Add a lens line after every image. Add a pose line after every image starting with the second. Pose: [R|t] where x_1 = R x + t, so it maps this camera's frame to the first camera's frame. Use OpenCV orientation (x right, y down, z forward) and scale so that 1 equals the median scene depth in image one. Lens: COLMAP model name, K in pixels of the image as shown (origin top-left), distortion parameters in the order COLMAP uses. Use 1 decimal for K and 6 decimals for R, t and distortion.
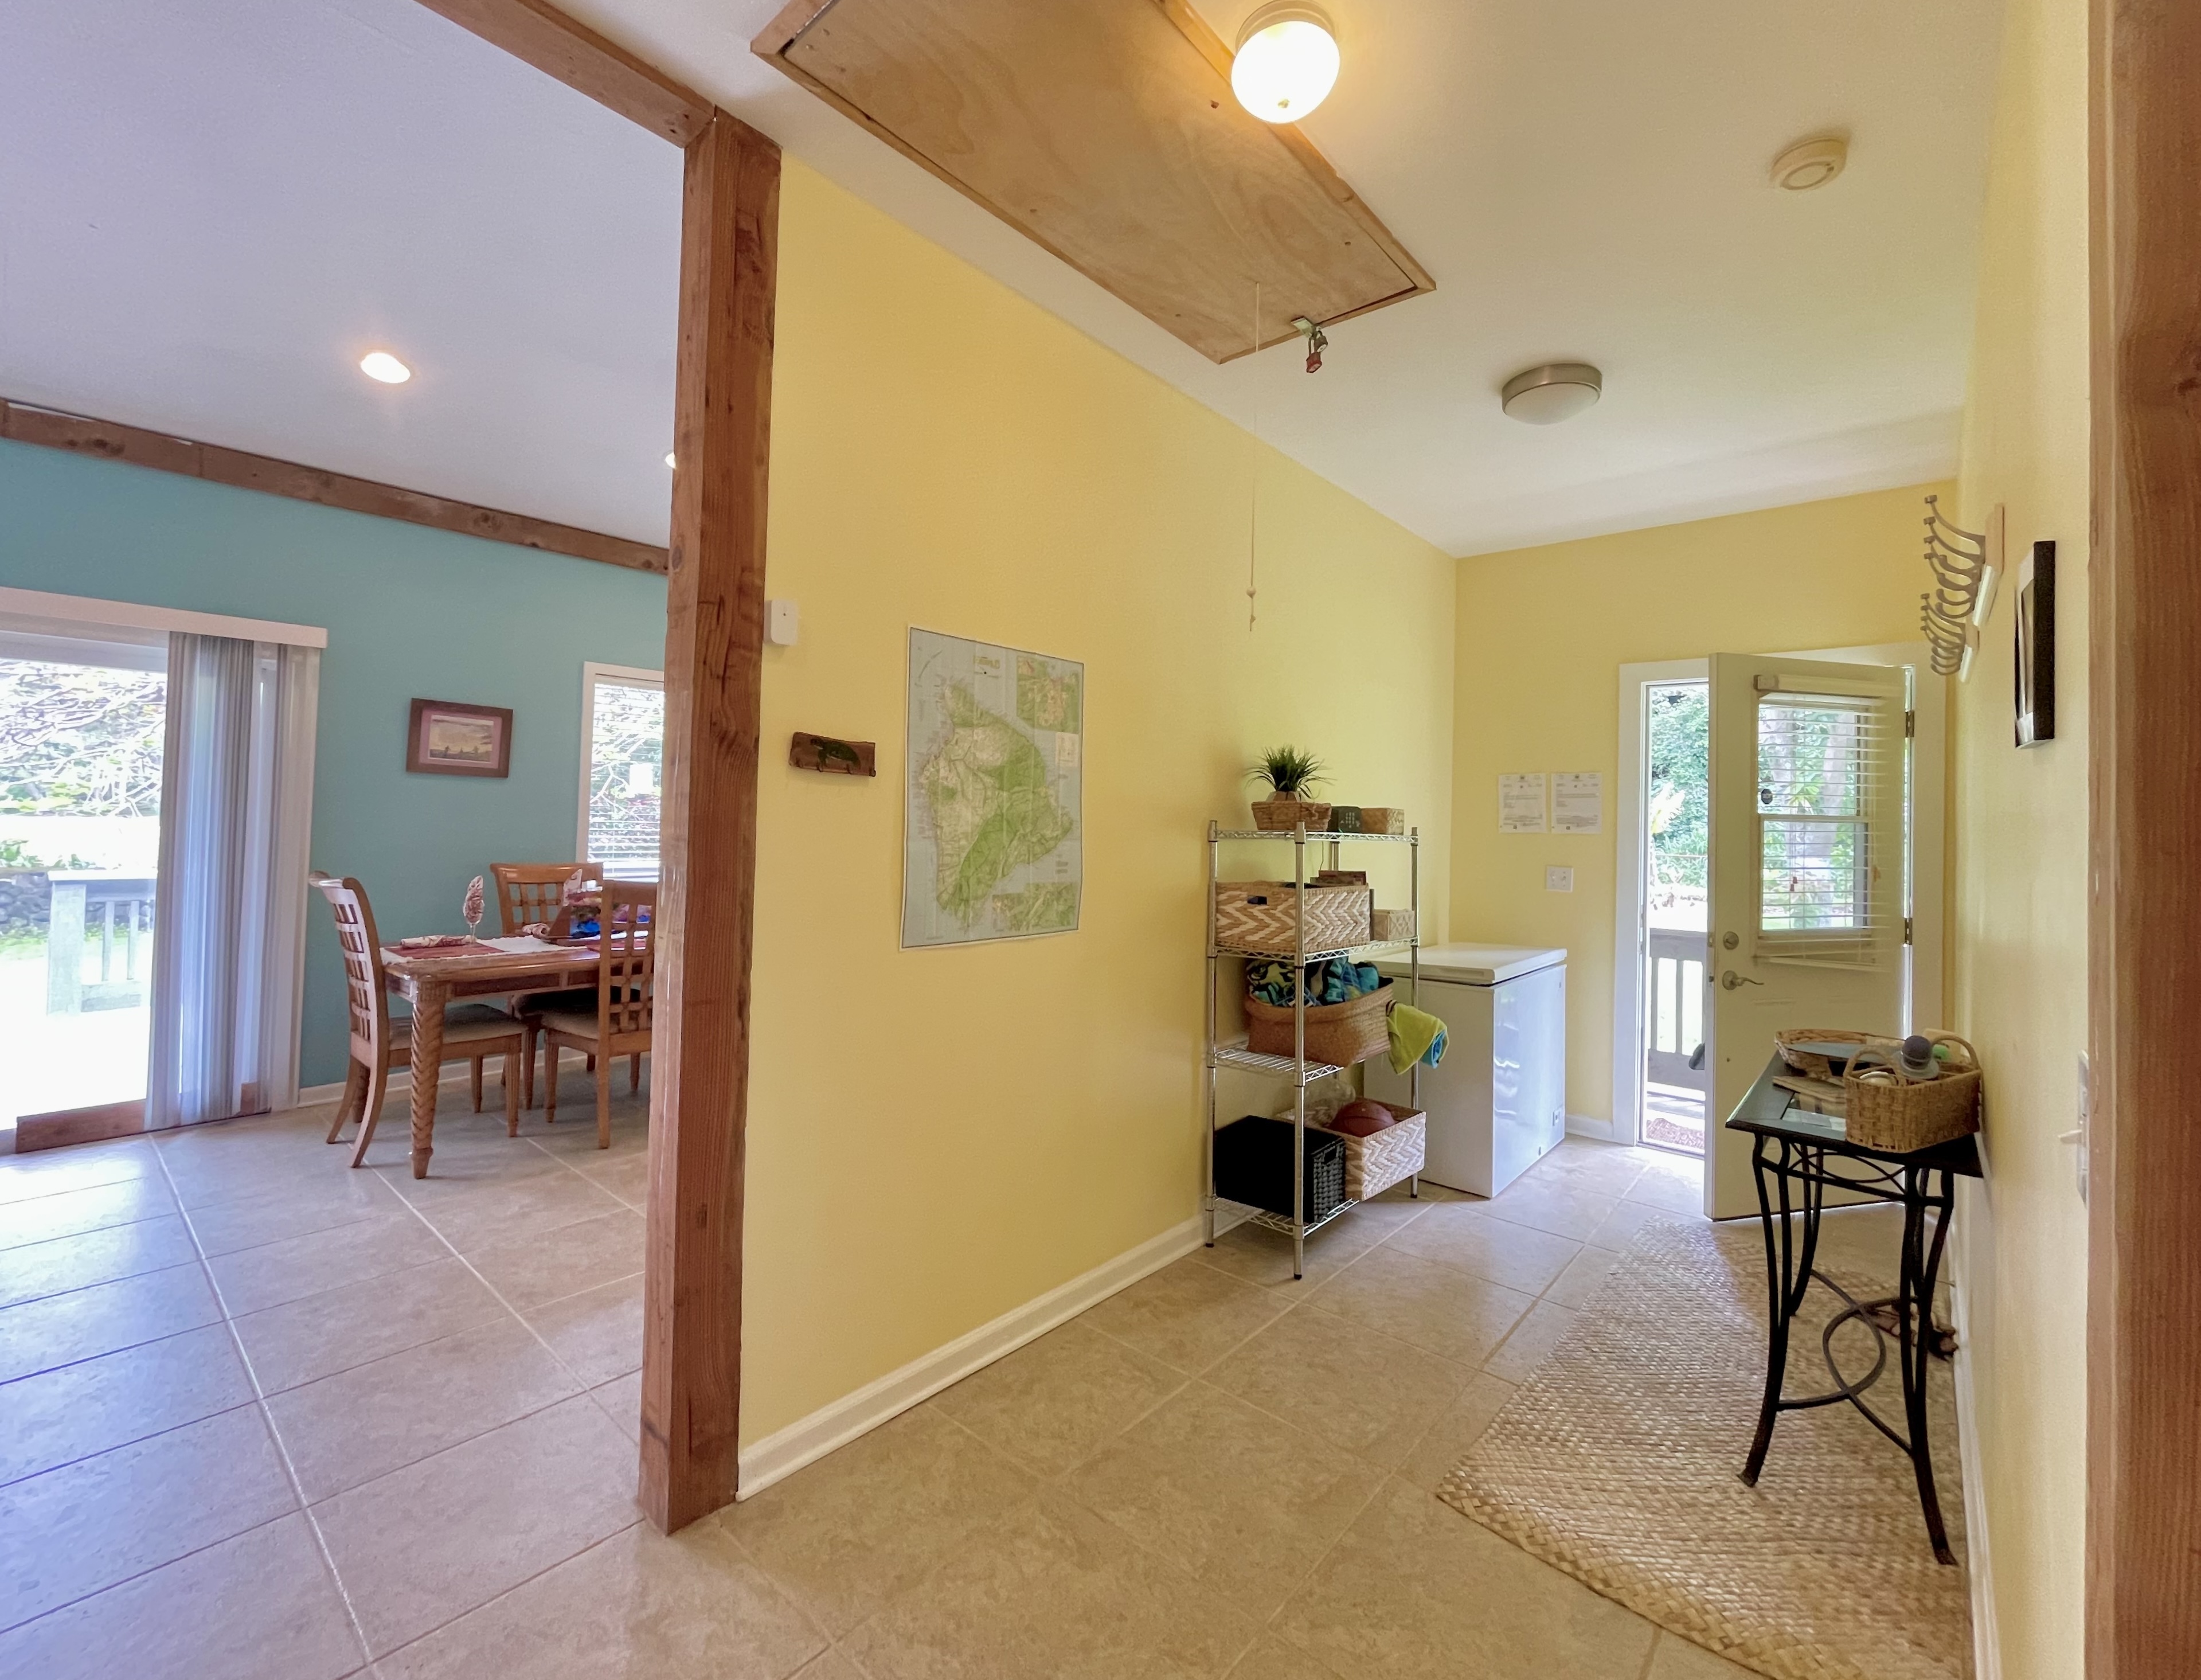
lens RADIAL K [[951.3, 0, 1113.3], [0, 951.3, 793.6], [0, 0, 1]] dist [0.001479, 0.000156]
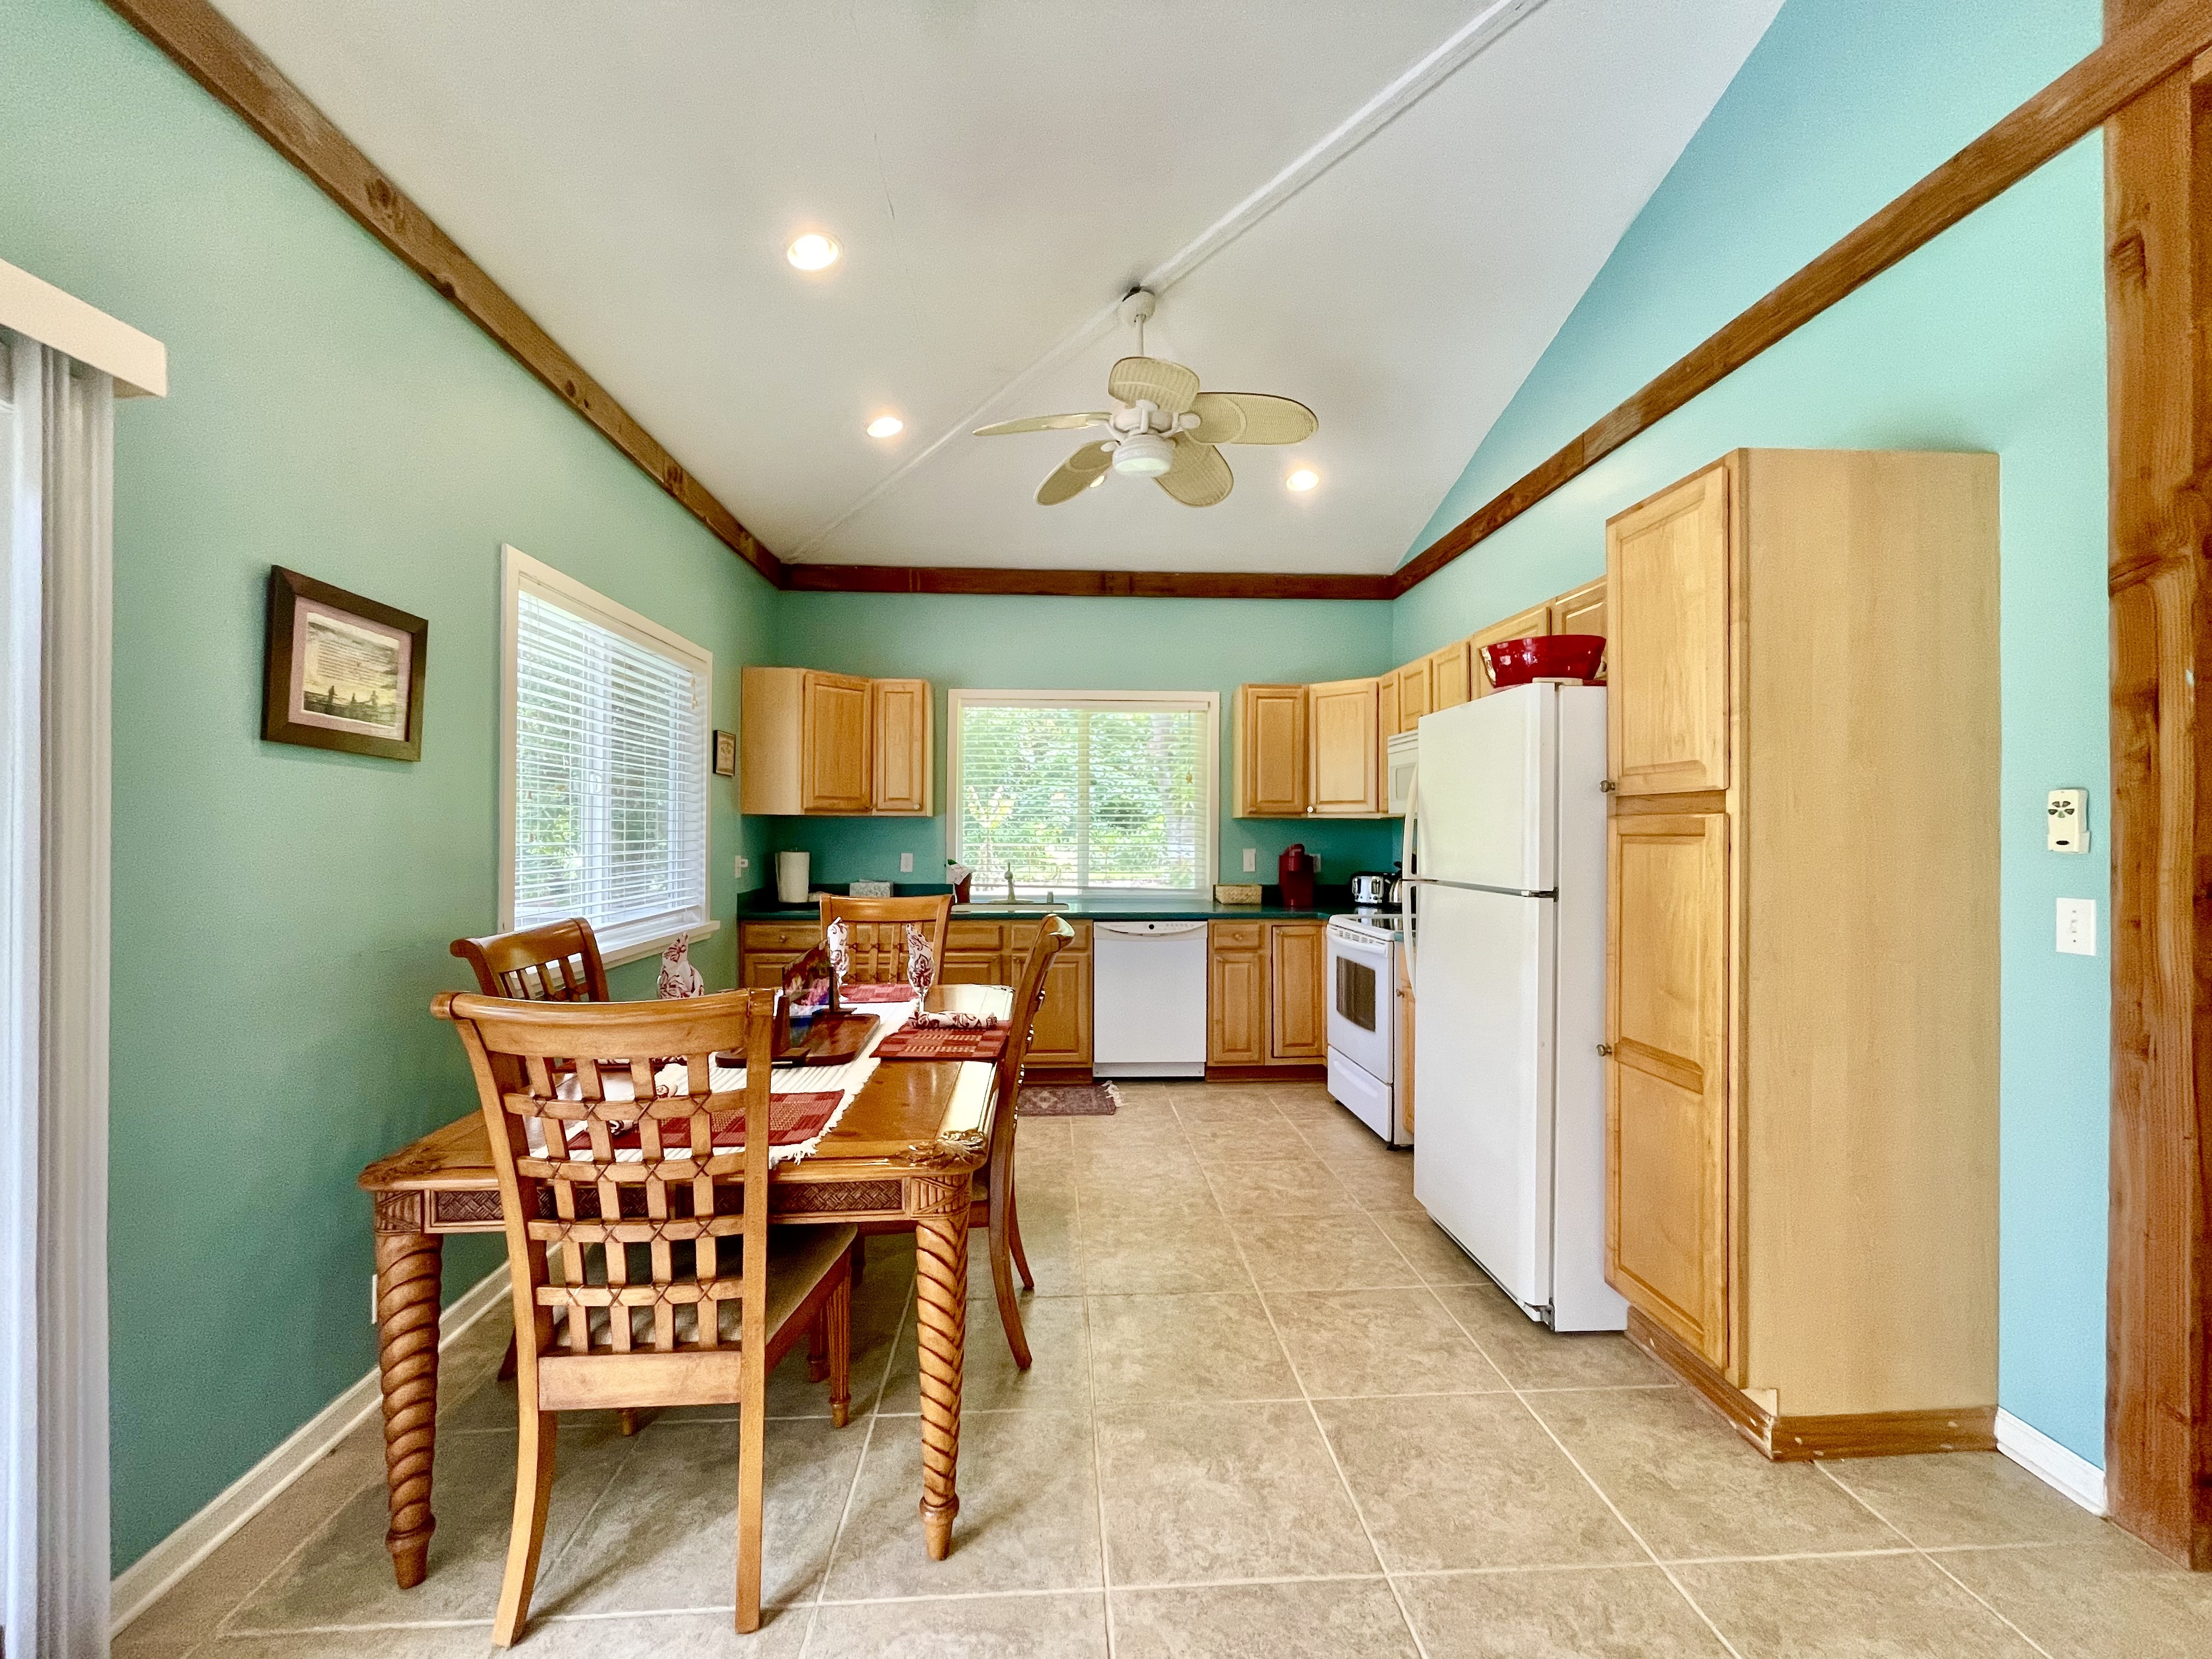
lens RADIAL K [[899.6, 0, 1101.5], [0, 899.6, 821.9], [0, 0, 1]] dist [-0.002927, -0.000396]
pose [[0.719318, -0.015929, 0.694498, -0.735412], [-0.004618, 0.999605, 0.027710, 0.000009], [-0.694666, -0.023140, 0.718961, 0.449301]]
